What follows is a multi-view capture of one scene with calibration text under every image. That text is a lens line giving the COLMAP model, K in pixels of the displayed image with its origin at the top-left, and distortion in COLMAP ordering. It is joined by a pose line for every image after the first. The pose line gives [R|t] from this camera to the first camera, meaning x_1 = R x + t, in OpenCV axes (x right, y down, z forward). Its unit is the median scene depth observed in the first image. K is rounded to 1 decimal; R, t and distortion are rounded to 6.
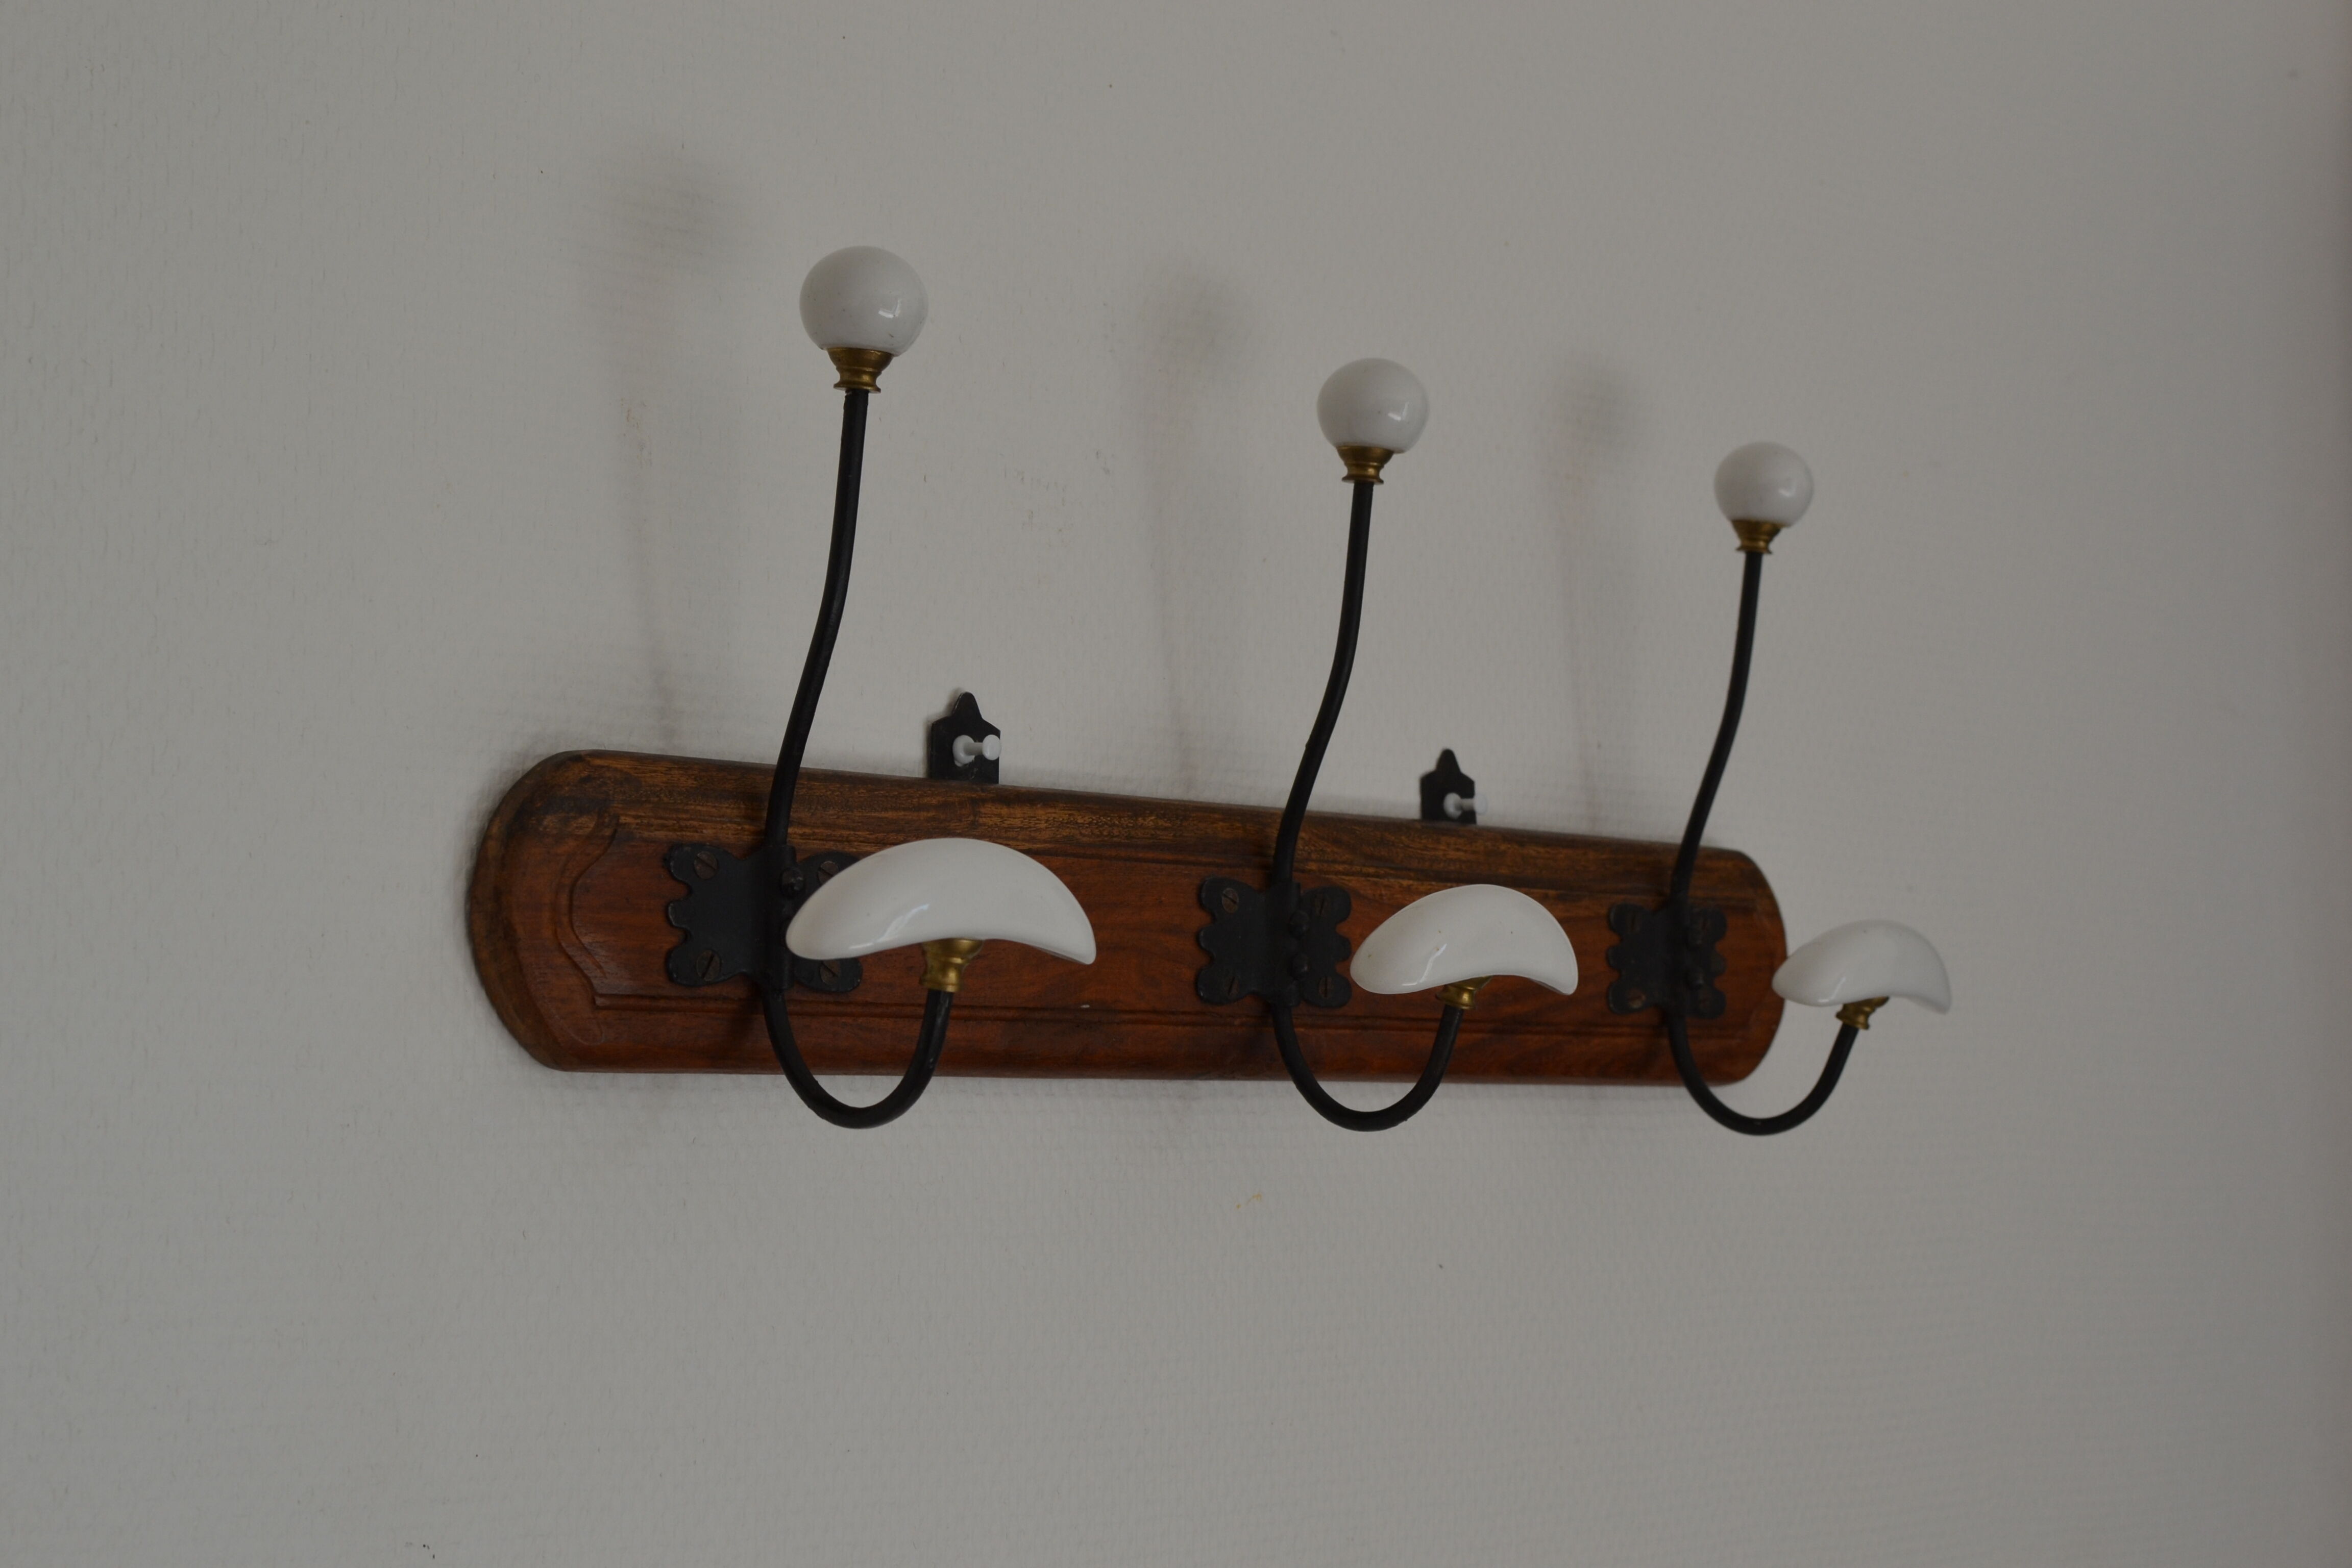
lens RADIAL K [[3610.5, 0, 1193.0], [0, 3610.5, 793.7], [0, 0, 1]] dist [0.001675, 0.000000]
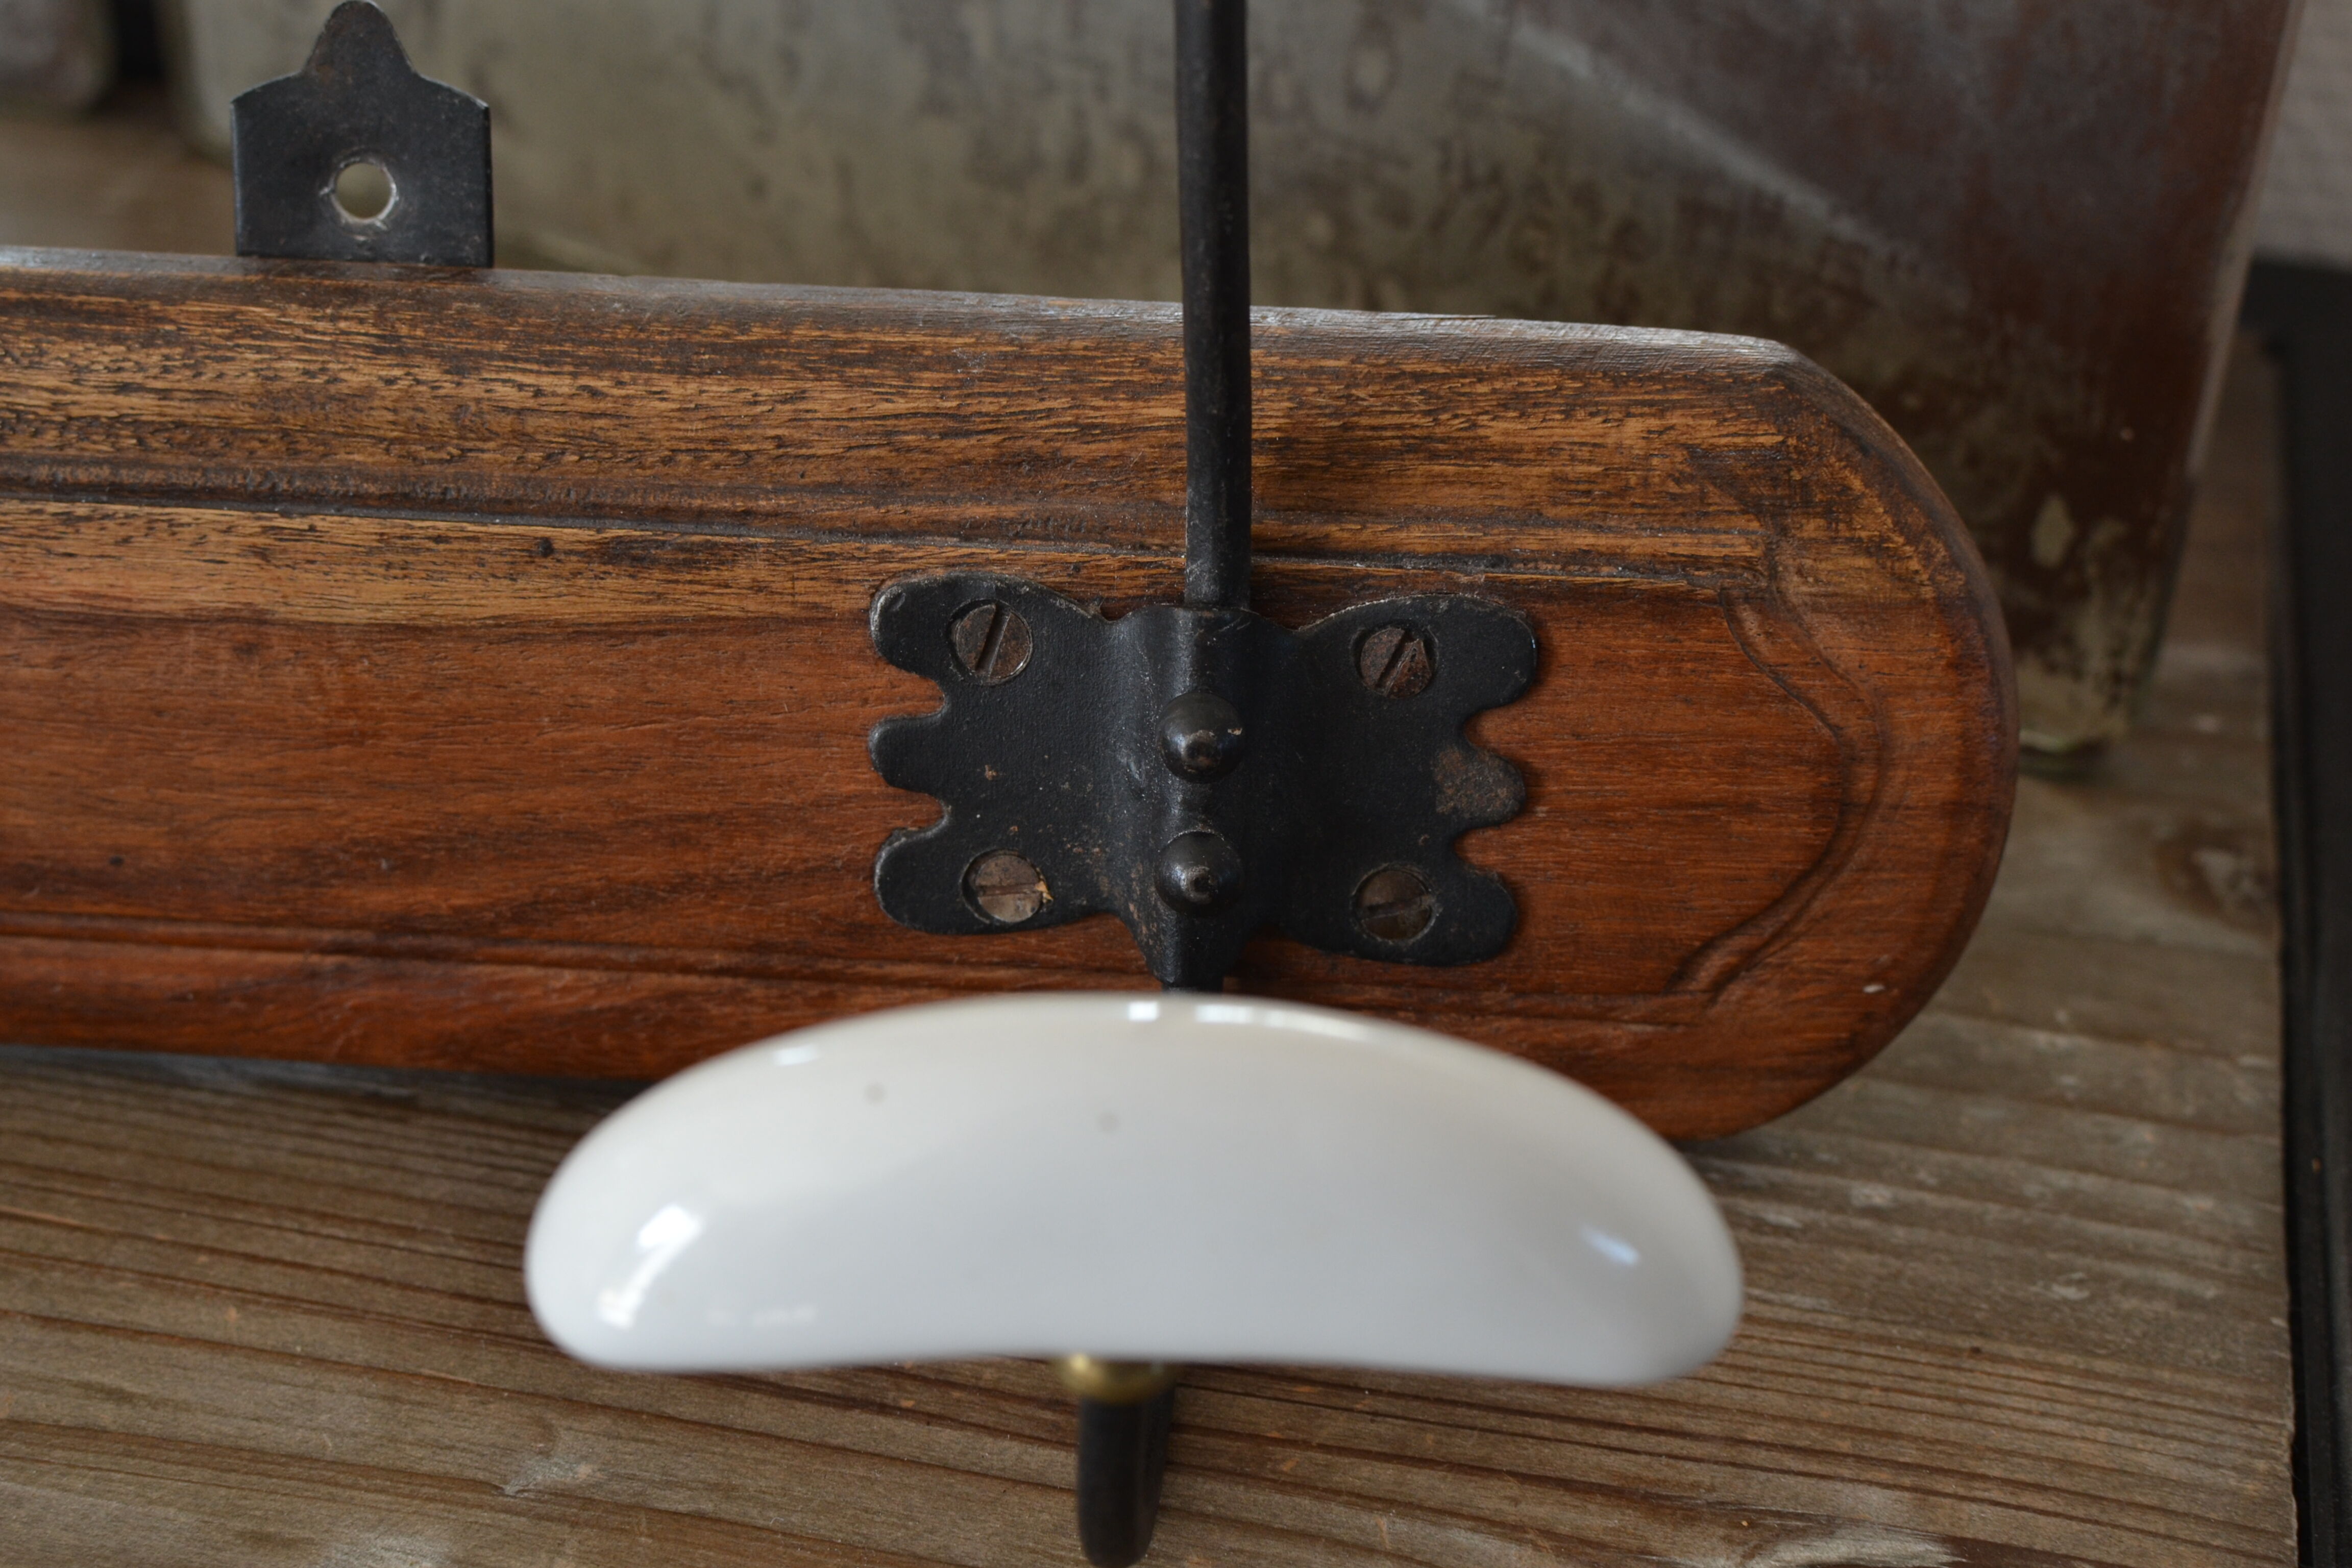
lens RADIAL K [[3610.5, 0, 1157.6], [0, 3610.5, 785.6], [0, 0, 1]] dist [0.001675, 0.000000]
pose [[0.663374, 0.290280, -0.689690, 0.413390], [0.040278, 0.906503, 0.420274, -0.091718], [0.747203, -0.306578, 0.589659, 1.050994]]
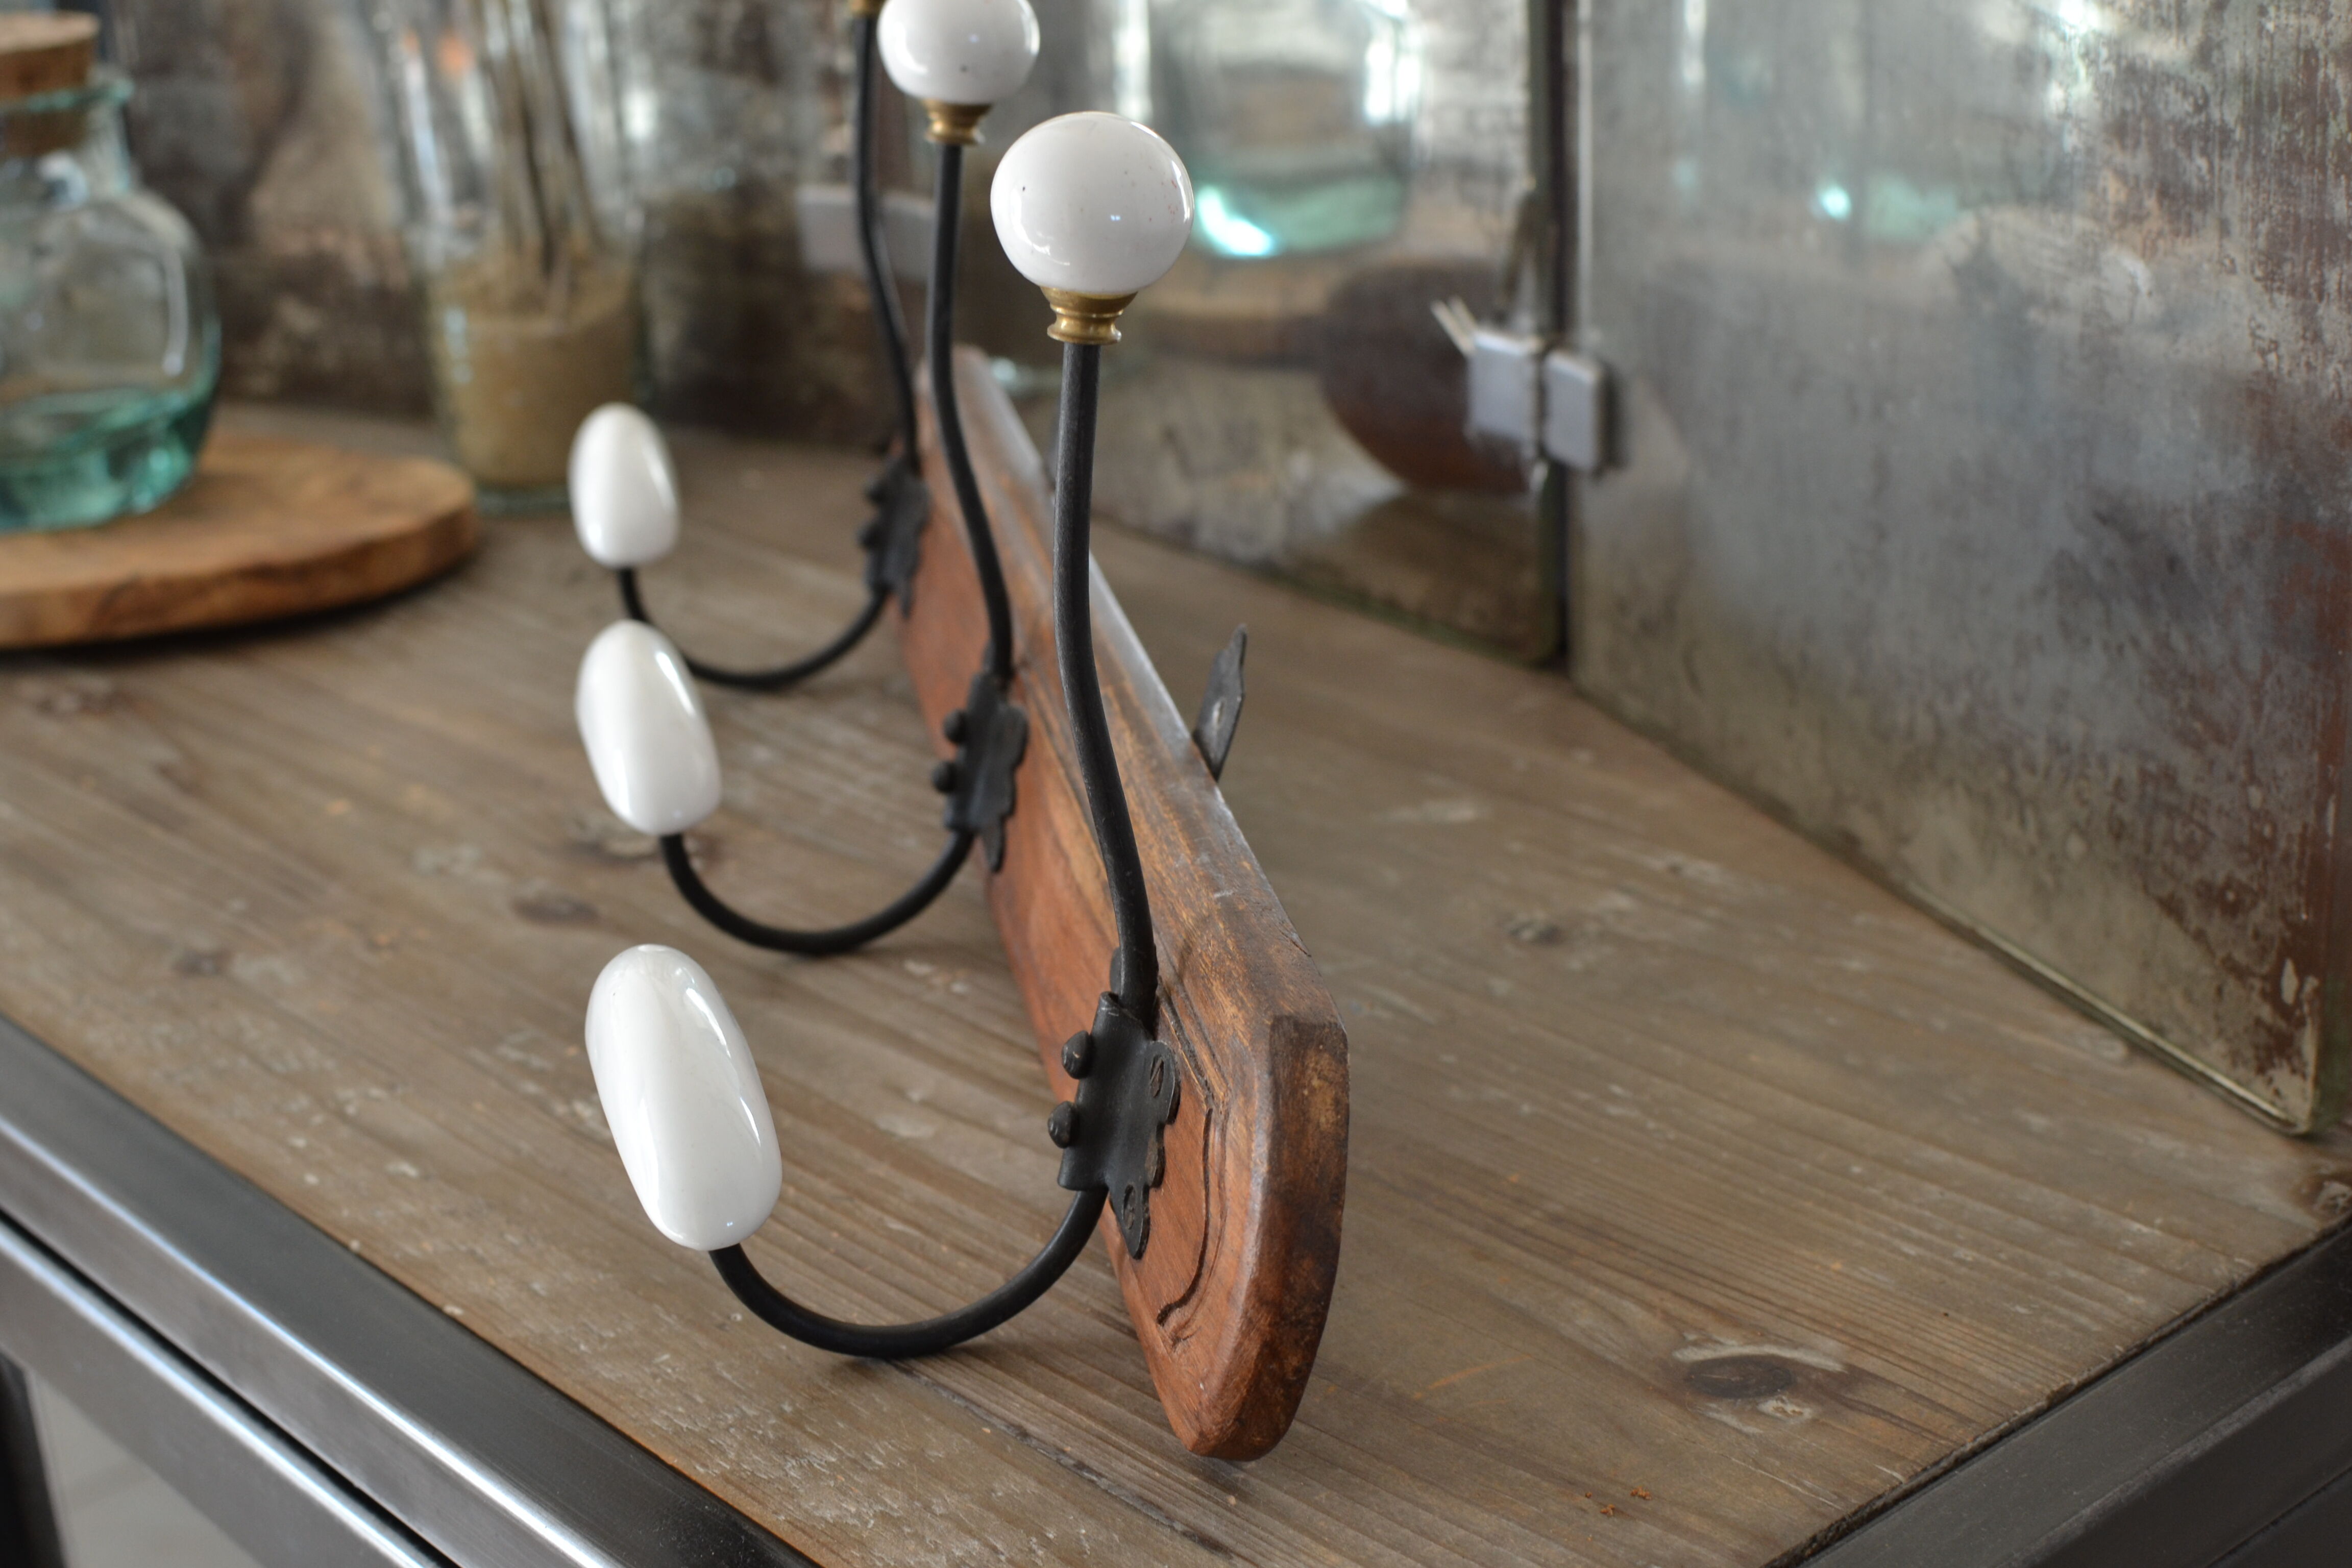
lens RADIAL K [[3610.5, 0, 1177.2], [0, 3610.5, 786.5], [0, 0, 1]] dist [0.001675, 0.000000]
pose [[0.091885, 0.179025, -0.979544, 0.863782], [-0.006640, 0.983794, 0.179179, -0.101087], [0.995747, -0.009960, 0.091585, 1.105665]]
